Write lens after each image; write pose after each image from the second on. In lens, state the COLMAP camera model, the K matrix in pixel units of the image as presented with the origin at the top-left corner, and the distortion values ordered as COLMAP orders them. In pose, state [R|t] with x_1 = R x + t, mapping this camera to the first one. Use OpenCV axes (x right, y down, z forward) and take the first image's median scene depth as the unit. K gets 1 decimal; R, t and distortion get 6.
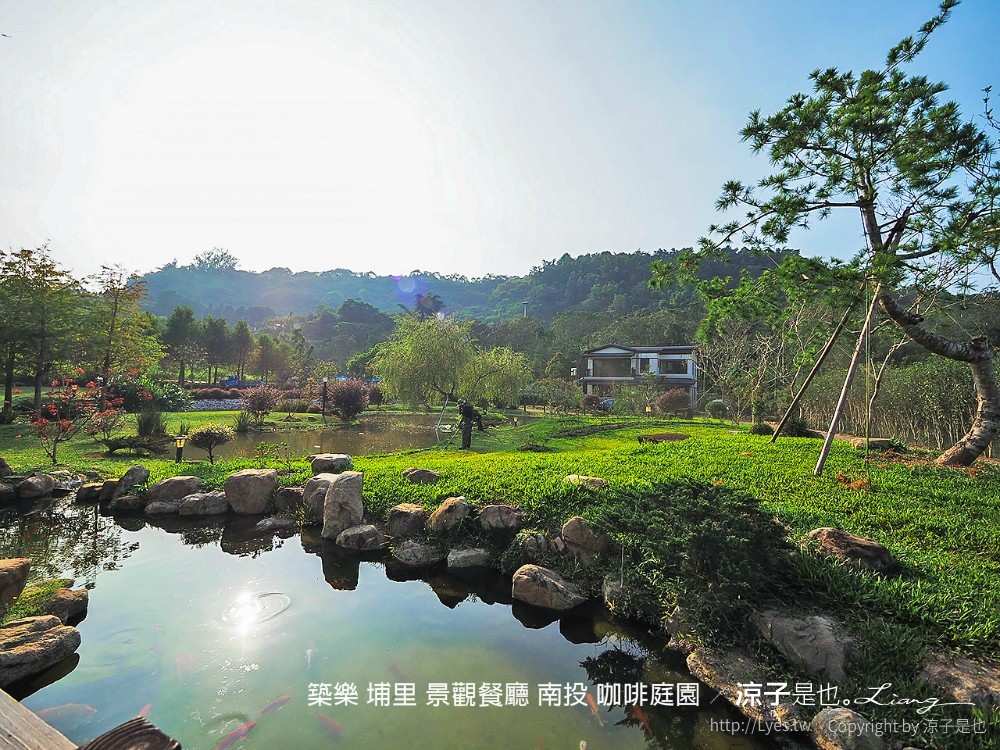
lens RADIAL K [[421.5, 0, 494.5], [0, 421.5, 370.2], [0, 0, 1]] dist [-0.004366, 0.000132]
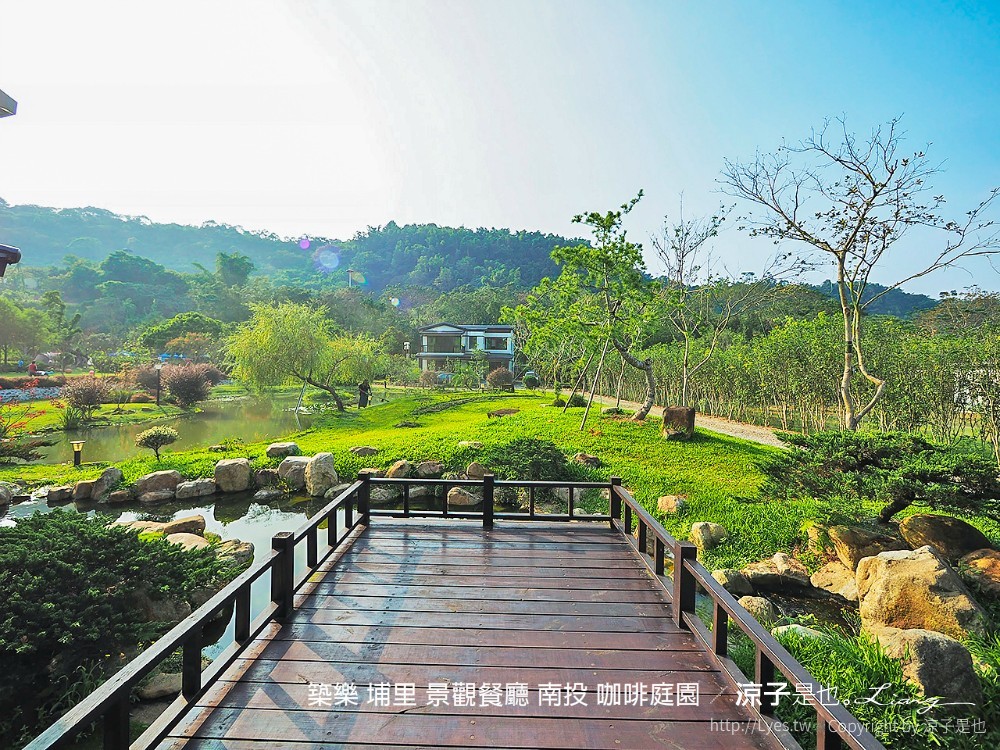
lens RADIAL K [[421.5, 0, 494.7], [0, 421.5, 368.3], [0, 0, 1]] dist [-0.004366, 0.000132]
pose [[0.918058, -0.023071, 0.395774, -0.040089], [-0.003718, 0.997760, 0.066788, -0.017885], [-0.396428, -0.062787, 0.915916, -0.066108]]
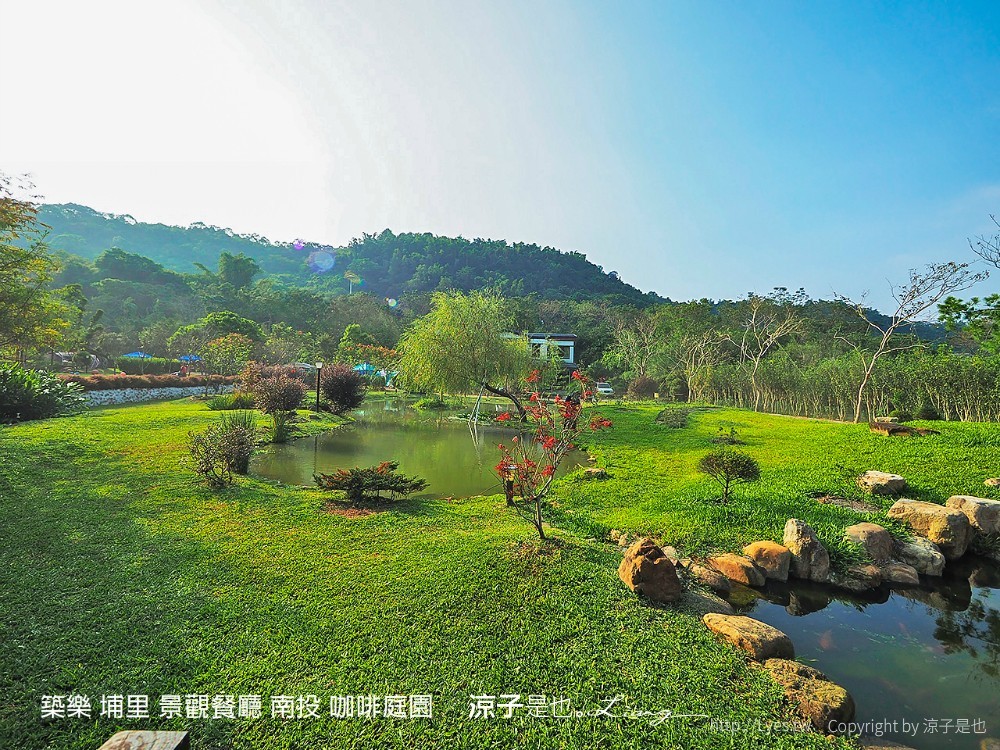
lens RADIAL K [[421.5, 0, 494.8], [0, 421.5, 367.1], [0, 0, 1]] dist [-0.004366, 0.000132]
pose [[0.899680, 0.006499, 0.436501, -0.205260], [-0.024529, 0.999062, 0.035684, -0.004318], [-0.435860, -0.042811, 0.898996, 0.078761]]
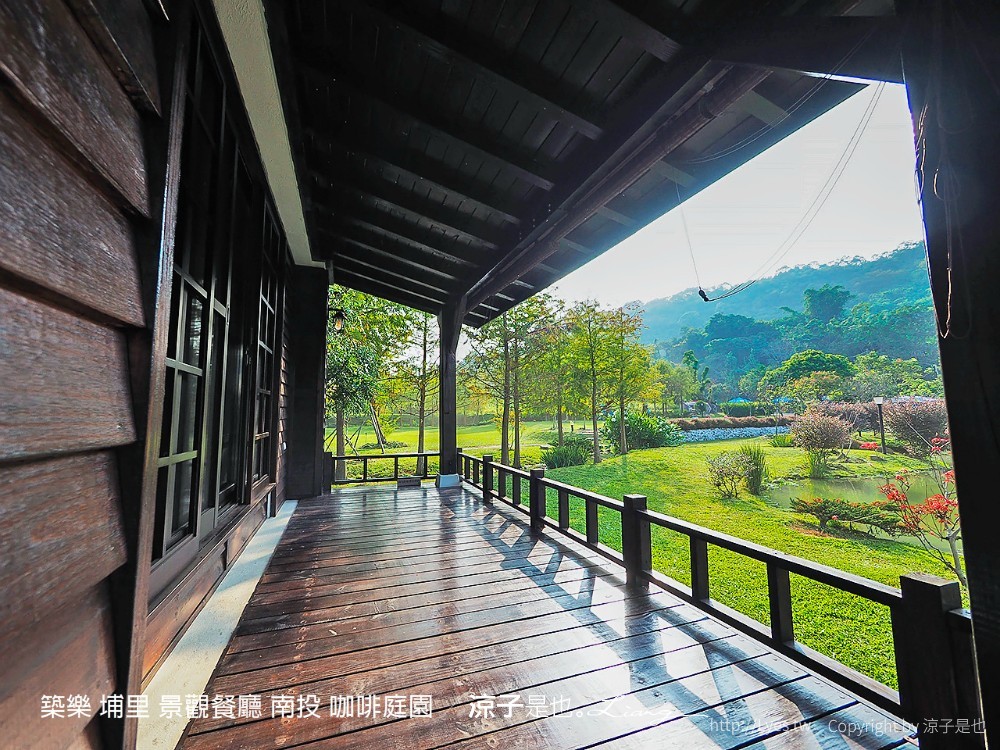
lens RADIAL K [[421.5, 0, 493.9], [0, 421.5, 371.7], [0, 0, 1]] dist [-0.004366, 0.000132]
pose [[0.696868, -0.116535, -0.707669, -0.159784], [0.077028, 0.993165, -0.087696, -0.005682], [0.713051, 0.006602, 0.701081, 0.034071]]
